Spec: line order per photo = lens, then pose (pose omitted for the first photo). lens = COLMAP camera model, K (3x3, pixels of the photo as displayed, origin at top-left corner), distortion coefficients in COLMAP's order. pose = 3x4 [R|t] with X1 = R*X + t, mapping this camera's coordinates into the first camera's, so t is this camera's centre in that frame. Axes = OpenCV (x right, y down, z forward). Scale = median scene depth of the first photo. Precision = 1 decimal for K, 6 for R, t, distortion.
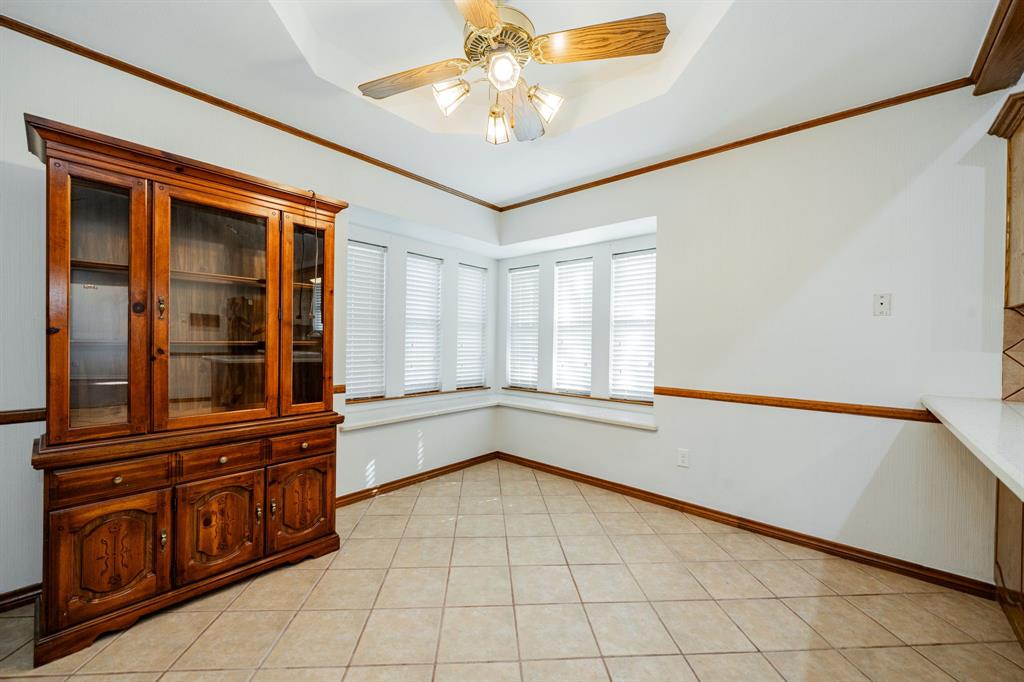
lens RADIAL K [[402.7, 0, 510.2], [0, 402.7, 344.5], [0, 0, 1]] dist [-0.001655, 0.000202]
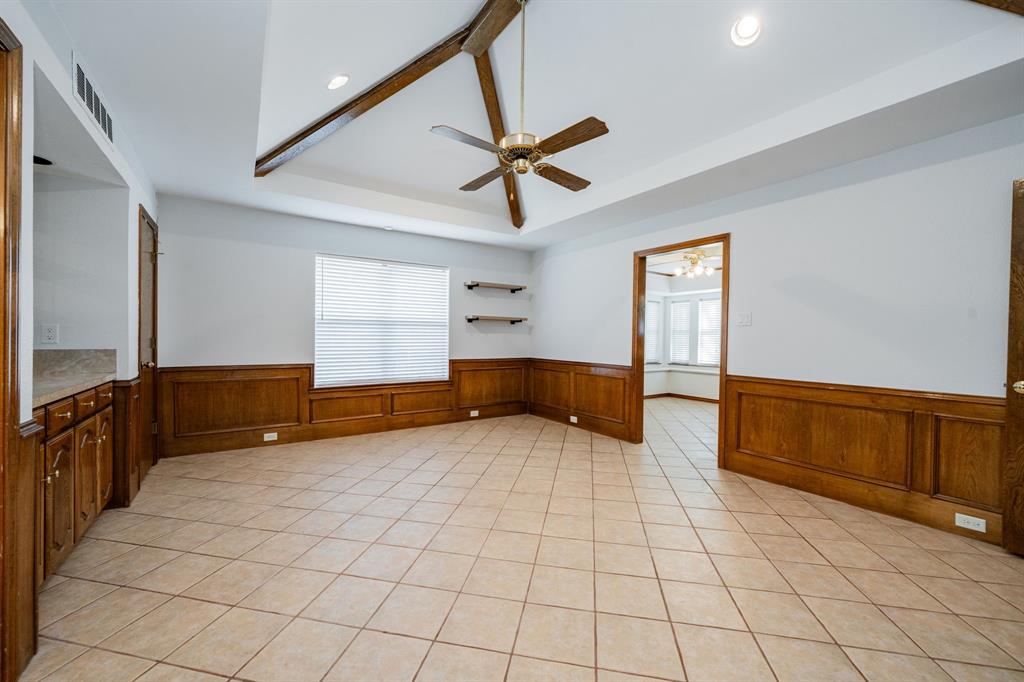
lens RADIAL K [[402.7, 0, 509.8], [0, 402.7, 342.9], [0, 0, 1]] dist [-0.001655, 0.000202]
pose [[0.964969, -0.000831, -0.262362, -0.557502], [0.000664, 1.000000, -0.000725, 0.021452], [0.262362, 0.000526, 0.964969, -2.406489]]
